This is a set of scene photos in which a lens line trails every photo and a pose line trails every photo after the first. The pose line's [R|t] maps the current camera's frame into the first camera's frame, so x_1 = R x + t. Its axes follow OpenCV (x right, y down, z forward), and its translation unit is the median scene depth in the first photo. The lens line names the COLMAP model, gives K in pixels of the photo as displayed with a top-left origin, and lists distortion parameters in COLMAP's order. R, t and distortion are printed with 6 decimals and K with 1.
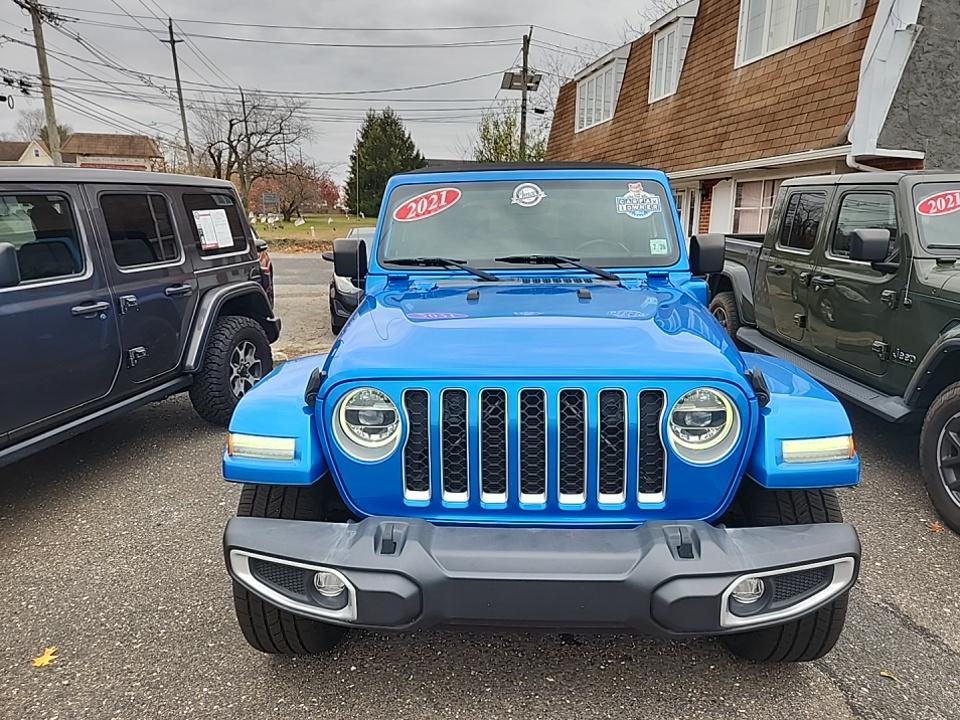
lens RADIAL K [[645.7, 0, 475.7], [0, 645.7, 369.4], [0, 0, 1]] dist [0.067661, -0.051336]
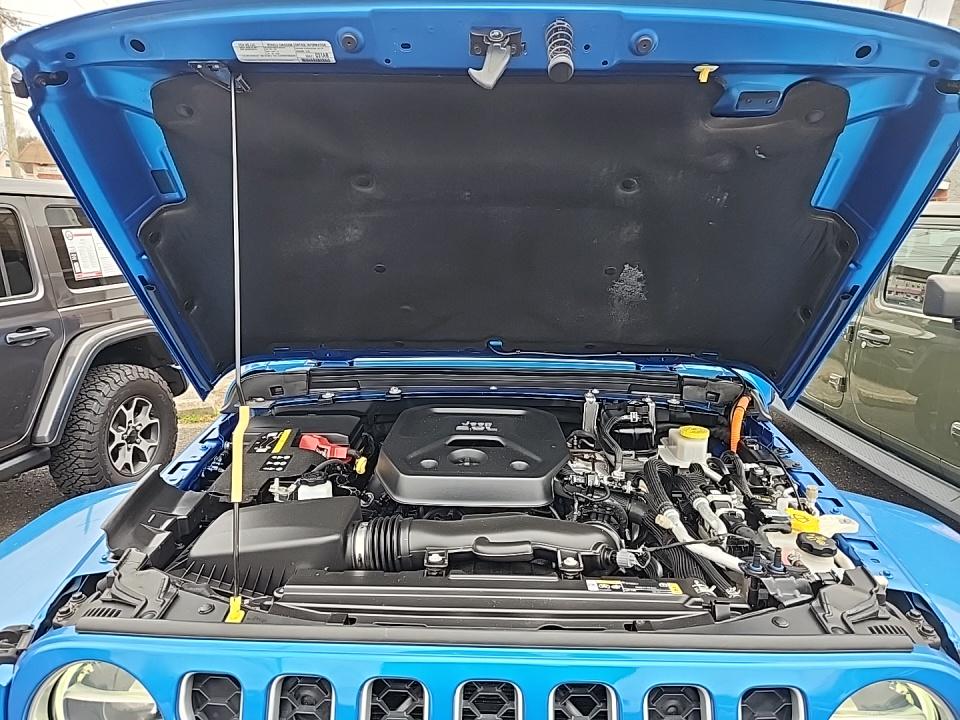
lens RADIAL K [[631.0, 0, 480.0], [0, 631.0, 360.0], [0, 0, 1]] dist [0.041094, -0.002737]
pose [[0.999109, 0.014291, 0.039706, 0.025398], [-0.012716, 0.999133, -0.039646, -0.065633], [-0.040238, 0.039106, 0.998425, 0.234273]]
